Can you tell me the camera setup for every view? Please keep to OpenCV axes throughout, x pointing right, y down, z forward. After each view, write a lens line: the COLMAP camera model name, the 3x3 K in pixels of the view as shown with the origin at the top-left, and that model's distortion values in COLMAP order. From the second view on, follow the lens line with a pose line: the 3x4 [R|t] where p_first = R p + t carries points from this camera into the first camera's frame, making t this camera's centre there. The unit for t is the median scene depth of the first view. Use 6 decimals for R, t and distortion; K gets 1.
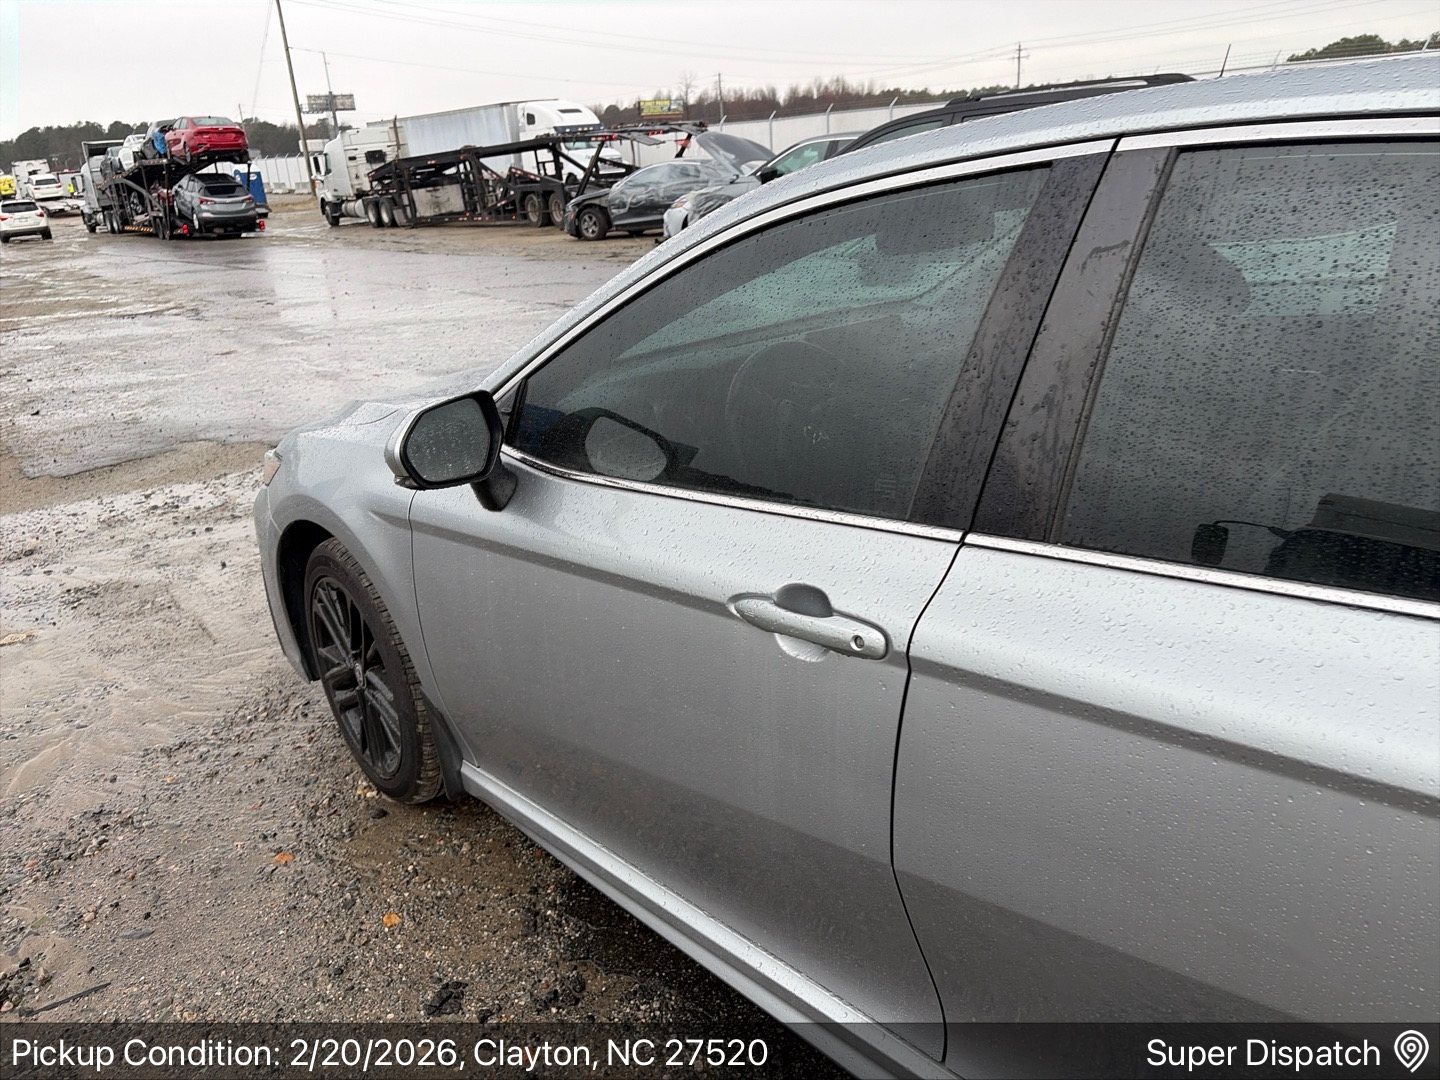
lens RADIAL K [[1084.8, 0, 713.5], [0, 1084.8, 525.1], [0, 0, 1]] dist [0.040121, -0.046427]
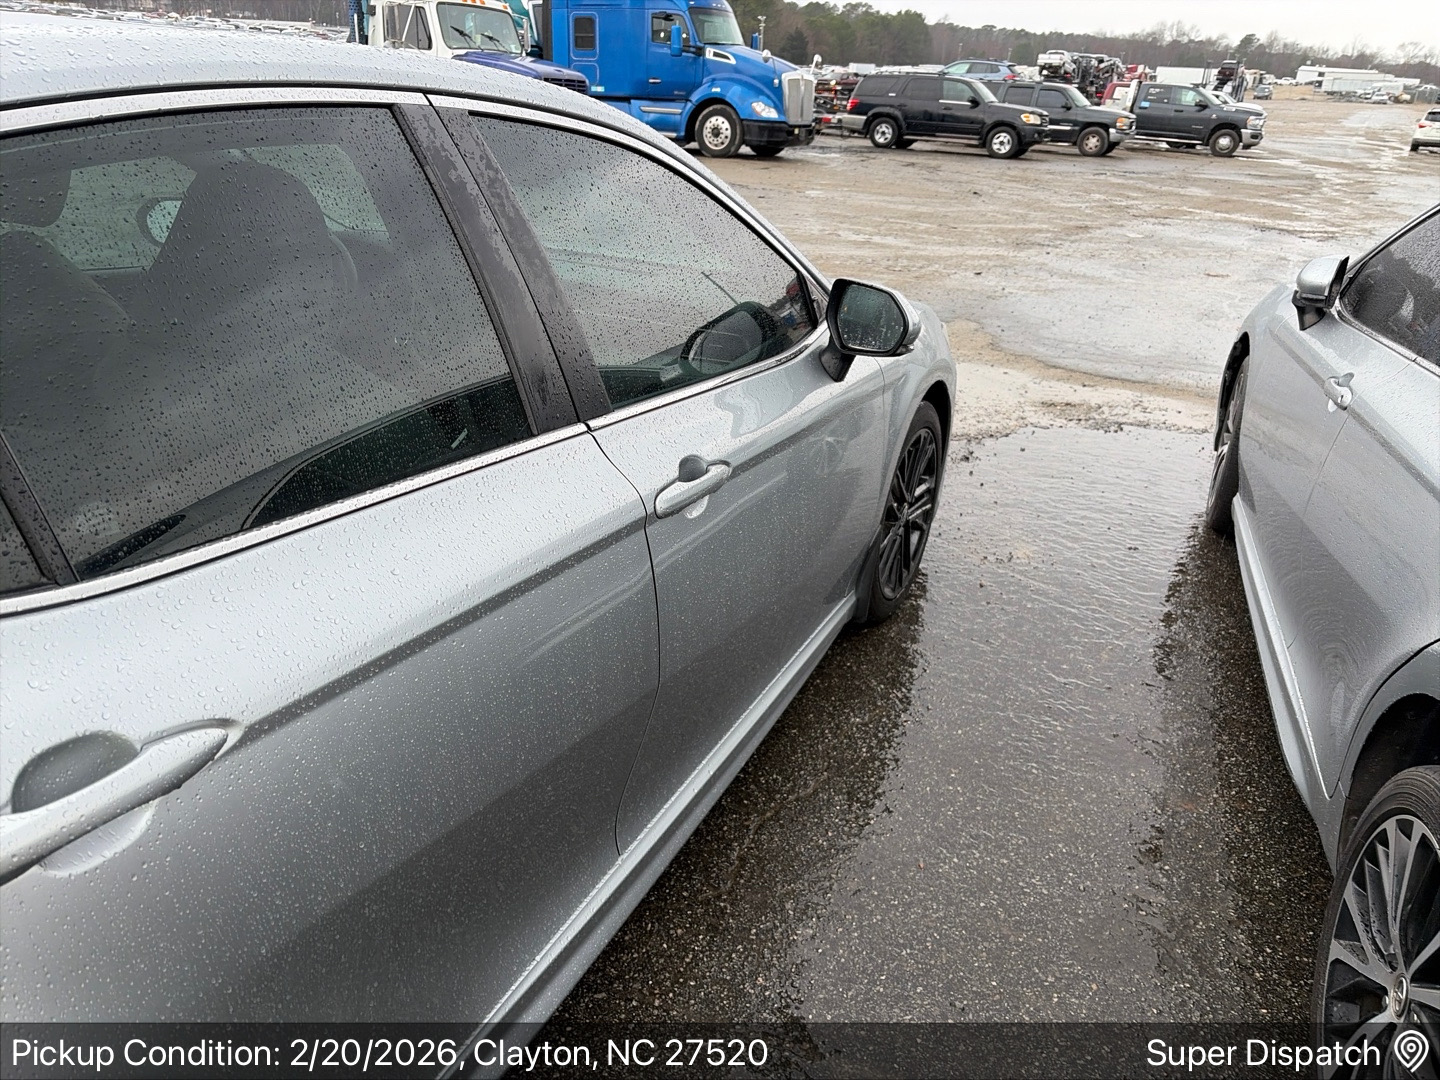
lens RADIAL K [[1084.8, 0, 727.8], [0, 1084.8, 532.1], [0, 0, 1]] dist [0.040121, -0.046427]
pose [[0.401286, 0.437047, -0.804959, 0.099085], [-0.369667, 0.881347, 0.294236, -0.028332], [0.838043, 0.179494, 0.515234, 0.057129]]
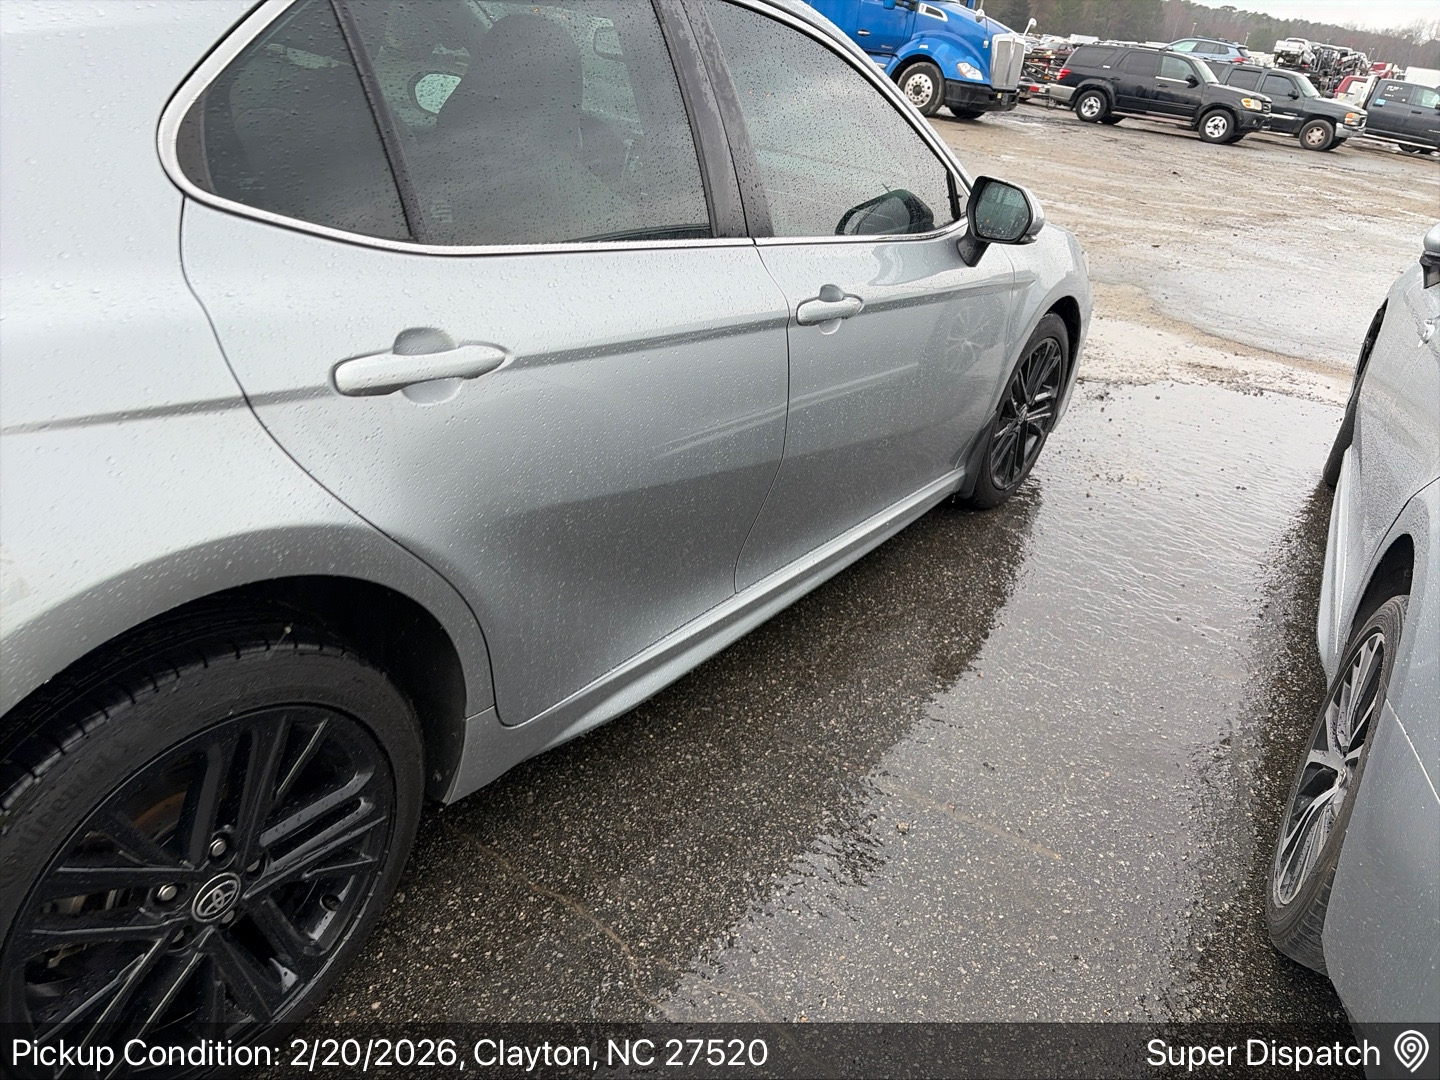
lens RADIAL K [[1084.8, 0, 737.6], [0, 1084.8, 539.0], [0, 0, 1]] dist [0.040121, -0.046427]
pose [[0.235938, 0.511052, -0.826534, 0.118923], [-0.440304, 0.814450, 0.377894, -0.024986], [0.866294, 0.274767, 0.417178, 0.052933]]
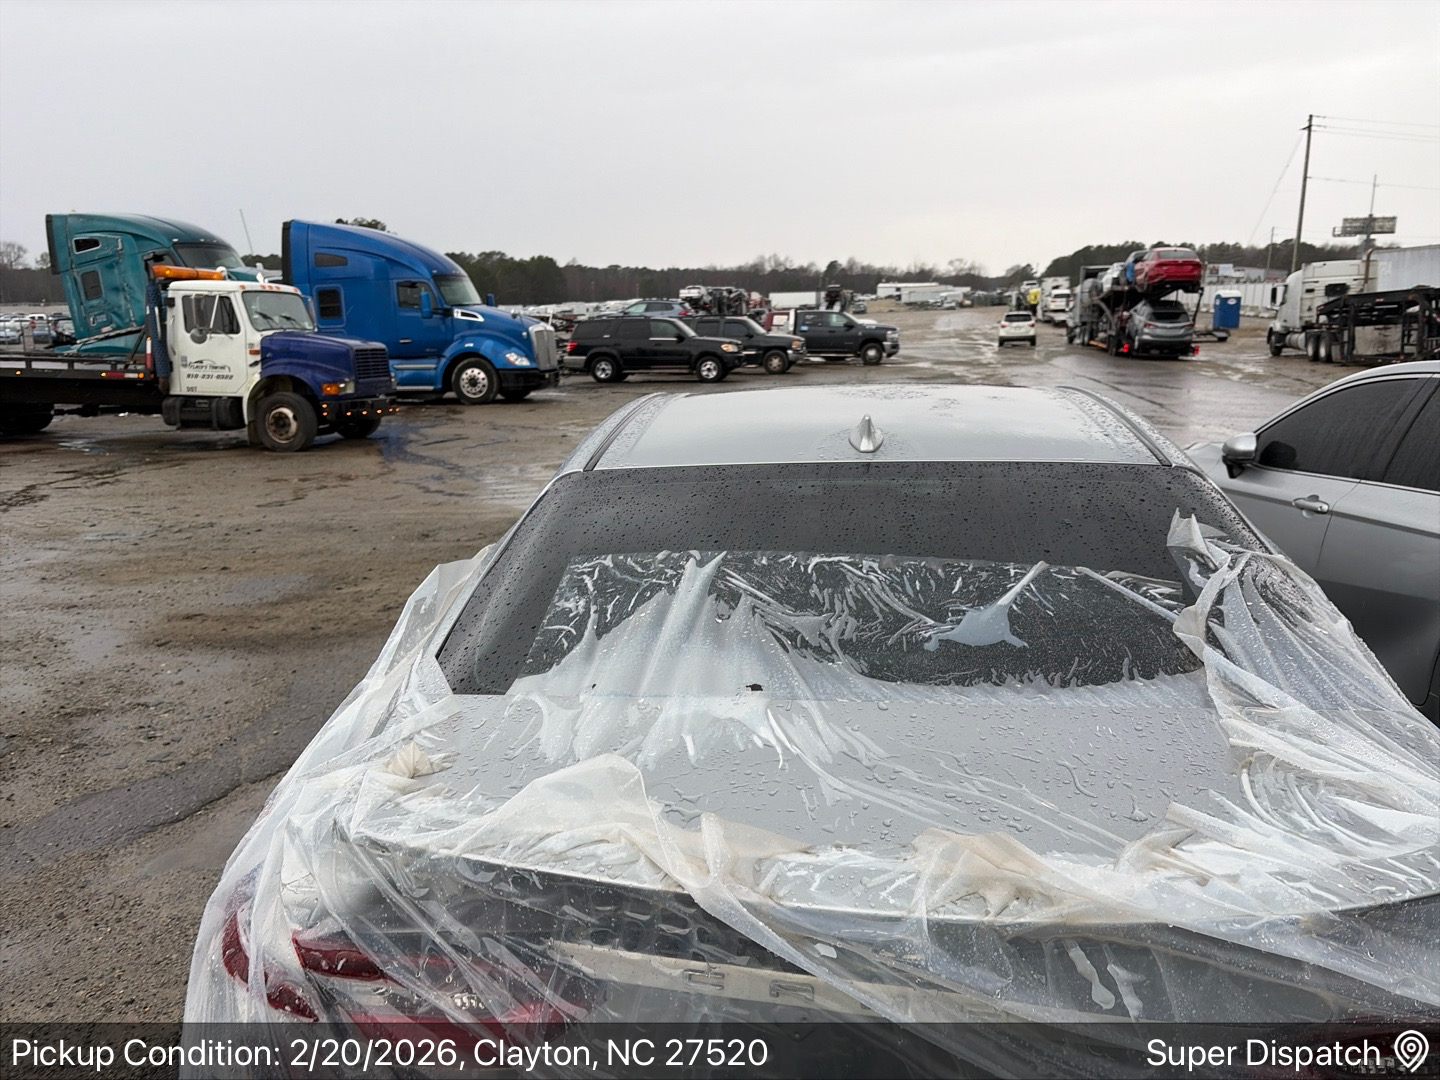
lens RADIAL K [[1089.6, 0, 724.8], [0, 1089.6, 530.4], [0, 0, 1]] dist [0.034732, -0.020573]
pose [[0.667399, 0.200712, -0.717142, 0.100335], [-0.268704, 0.963026, 0.019464, -0.007330], [0.694534, 0.179709, 0.696655, -0.027245]]
